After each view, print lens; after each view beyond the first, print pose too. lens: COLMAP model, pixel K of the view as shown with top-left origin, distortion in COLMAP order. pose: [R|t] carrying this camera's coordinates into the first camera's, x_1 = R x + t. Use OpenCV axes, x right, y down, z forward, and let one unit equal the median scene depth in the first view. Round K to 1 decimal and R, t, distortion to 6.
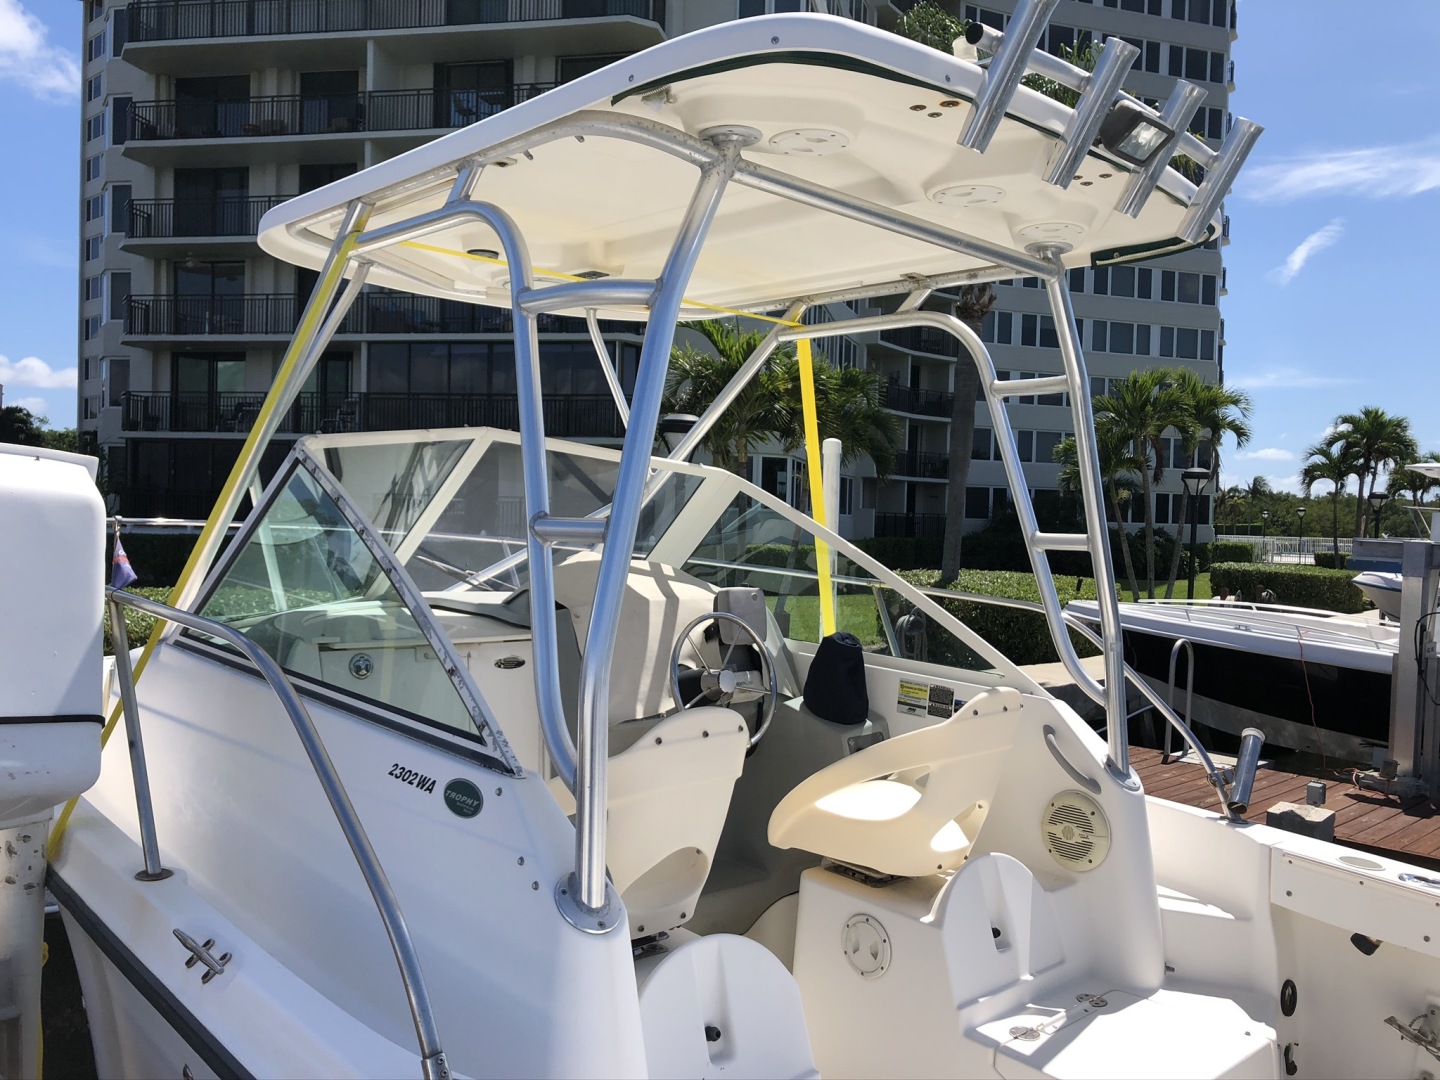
lens RADIAL K [[1165.4, 0, 713.7], [0, 1165.4, 539.2], [0, 0, 1]] dist [0.025310, -0.020282]
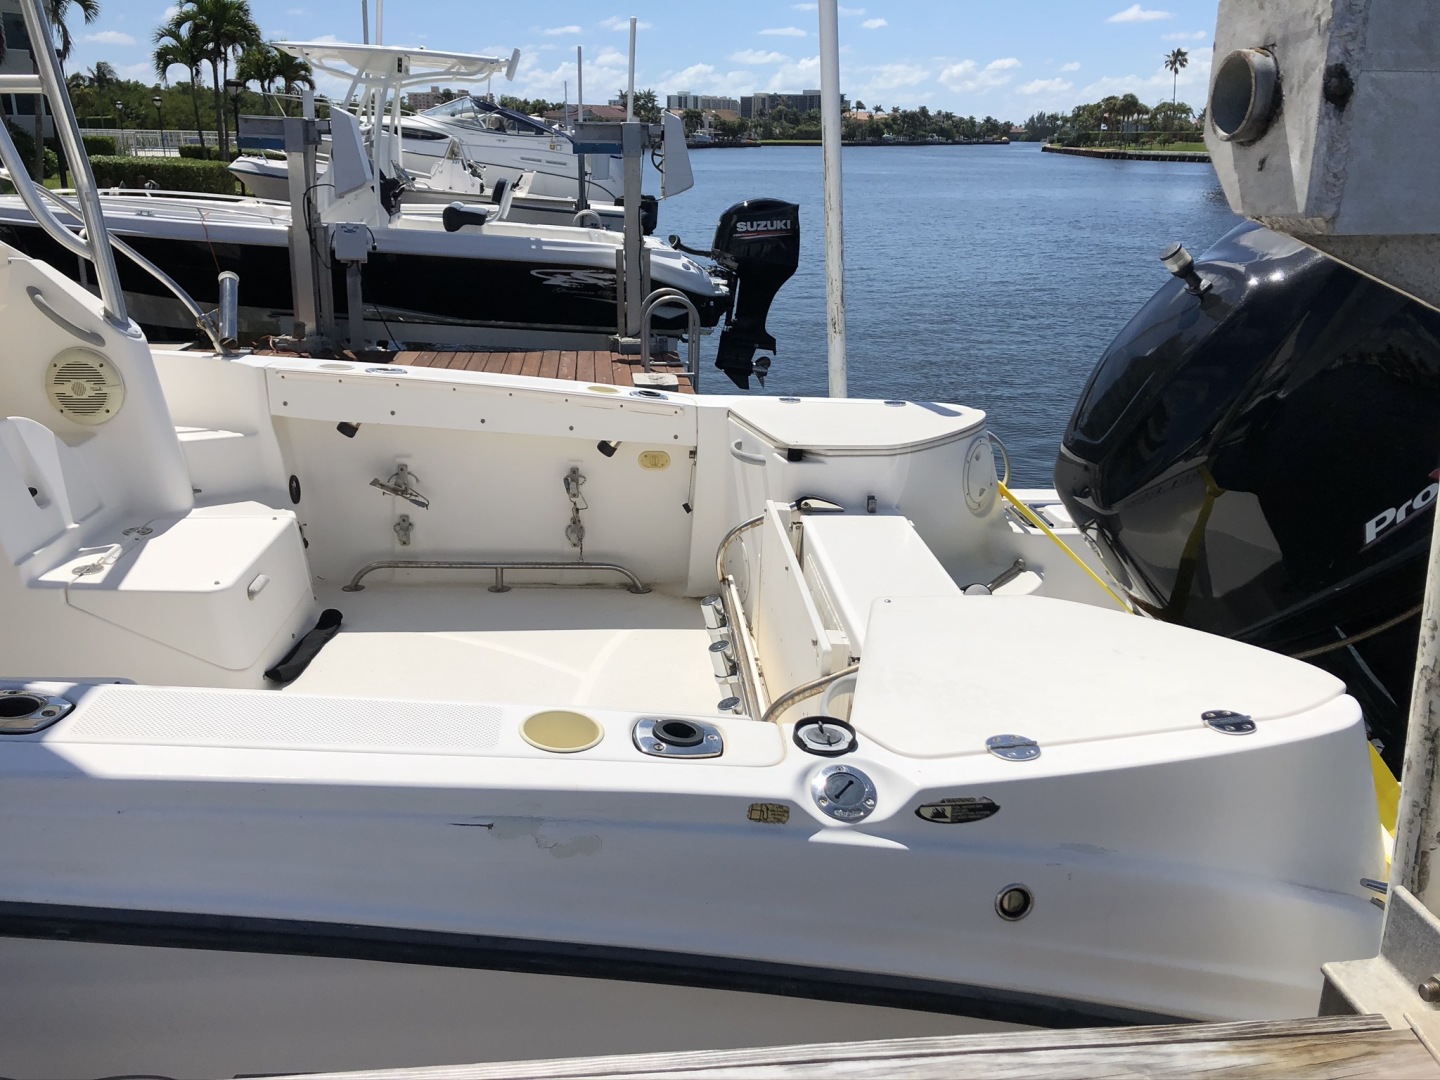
lens RADIAL K [[1165.4, 0, 712.2], [0, 1165.4, 532.2], [0, 0, 1]] dist [0.025310, -0.020282]
pose [[0.628912, -0.260525, 0.732528, -0.125620], [0.013385, 0.945675, 0.324839, 0.044071], [-0.777361, -0.194490, 0.598233, -0.059293]]
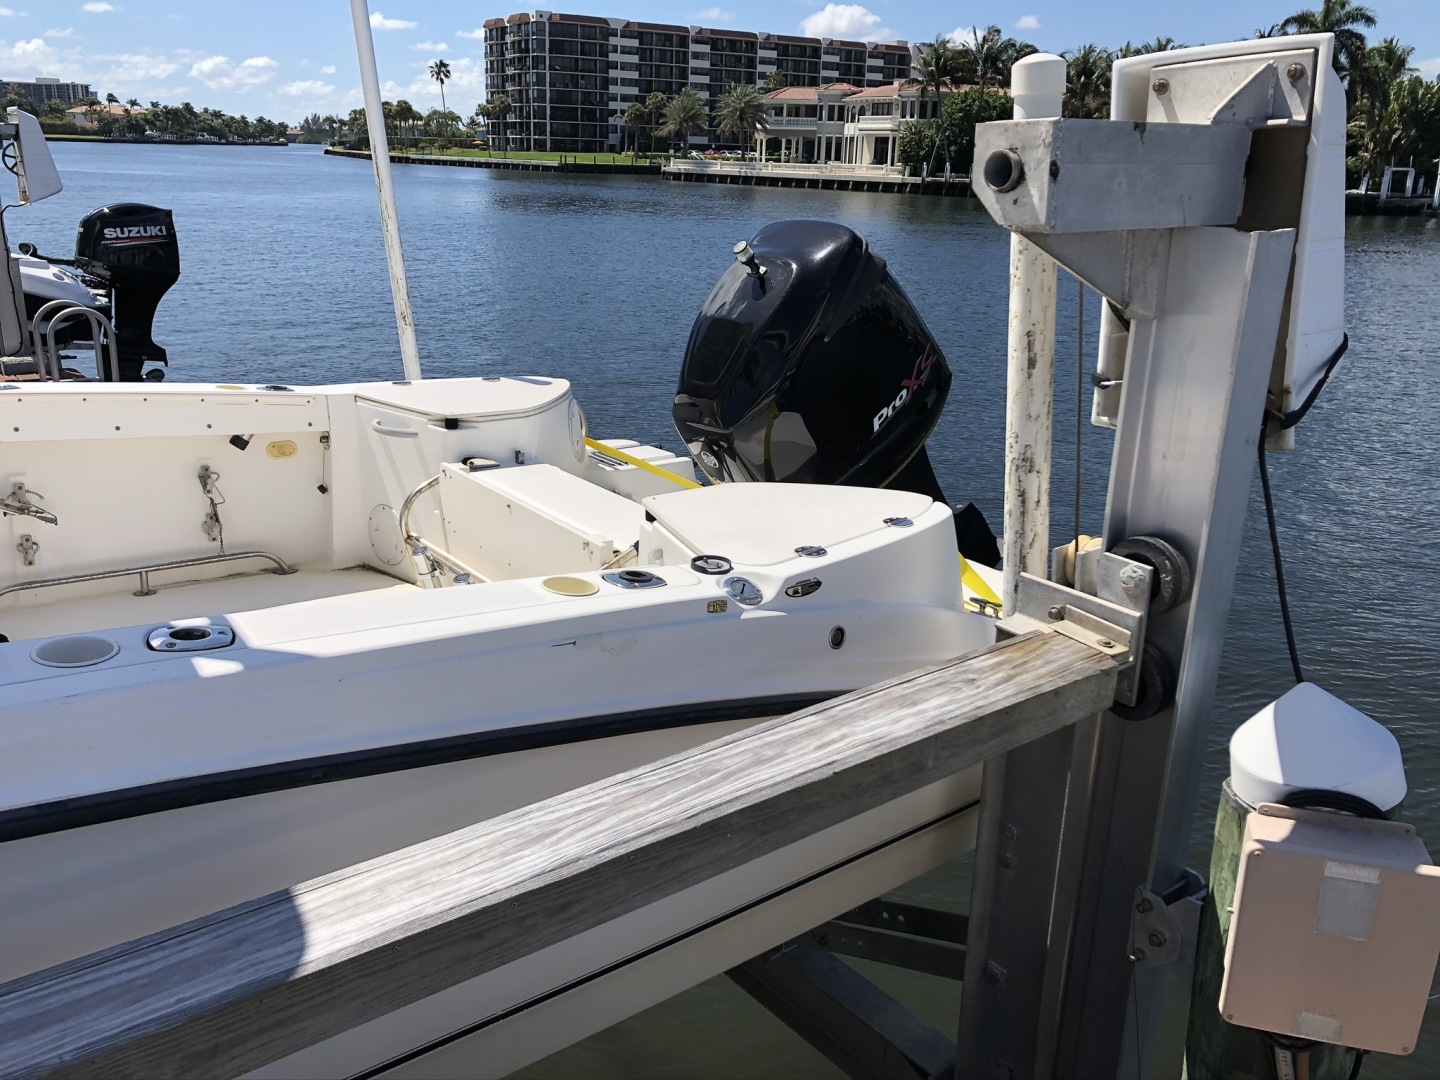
lens RADIAL K [[1165.4, 0, 713.4], [0, 1165.4, 528.7], [0, 0, 1]] dist [0.025310, -0.020282]
pose [[0.106375, -0.316107, 0.942741, -0.463425], [-0.015574, 0.947474, 0.319452, 0.022959], [-0.994204, -0.048664, 0.095865, 0.110323]]
